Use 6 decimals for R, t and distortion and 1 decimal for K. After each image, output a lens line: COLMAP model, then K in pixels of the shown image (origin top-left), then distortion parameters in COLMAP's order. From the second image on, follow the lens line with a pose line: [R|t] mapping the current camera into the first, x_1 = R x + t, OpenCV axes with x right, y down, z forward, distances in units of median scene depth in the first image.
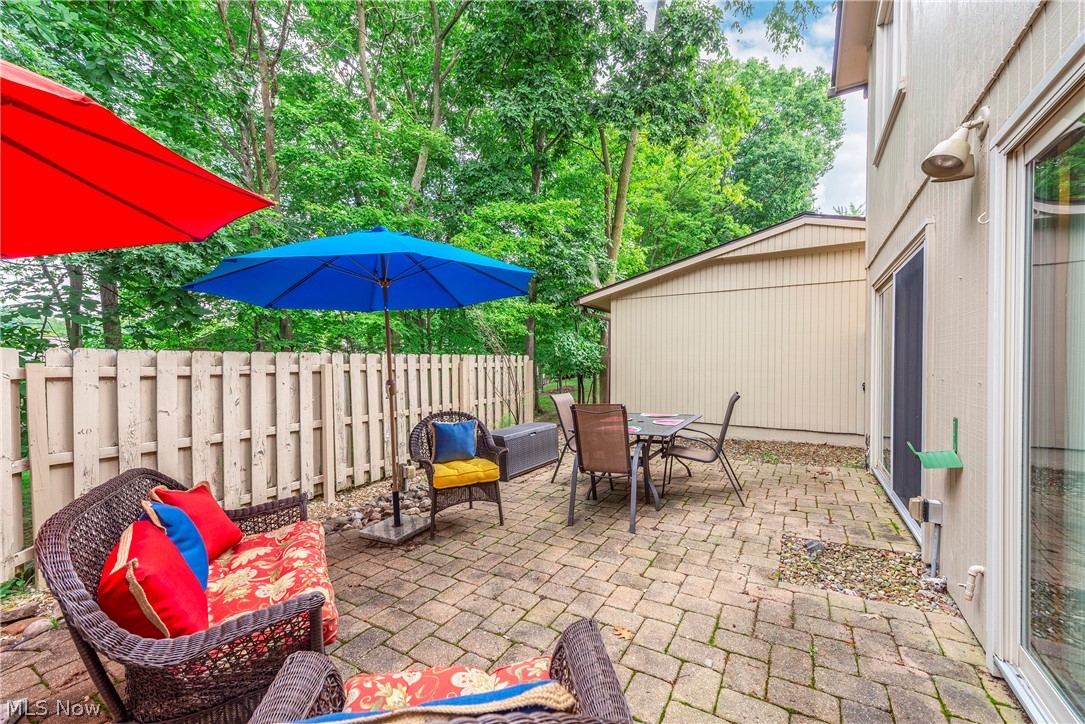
lens RADIAL K [[429.7, 0, 571.5], [0, 429.7, 365.3], [0, 0, 1]] dist [0.000554, -0.000040]
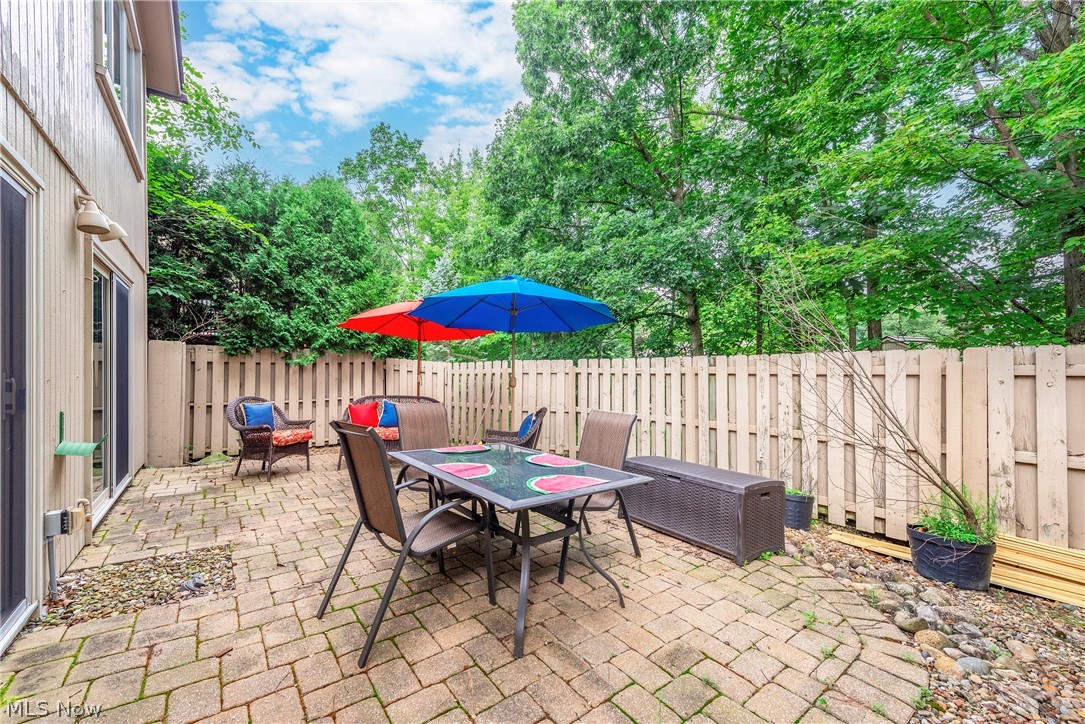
lens RADIAL K [[422.4, 0, 537.0], [0, 422.4, 365.2], [0, 0, 1]] dist [0.009874, -0.000161]
pose [[-0.412631, 0.003161, -0.910893, 0.799647], [-0.007611, 0.999947, 0.006918, -0.021083], [0.910867, 0.009787, -0.412585, 1.497825]]
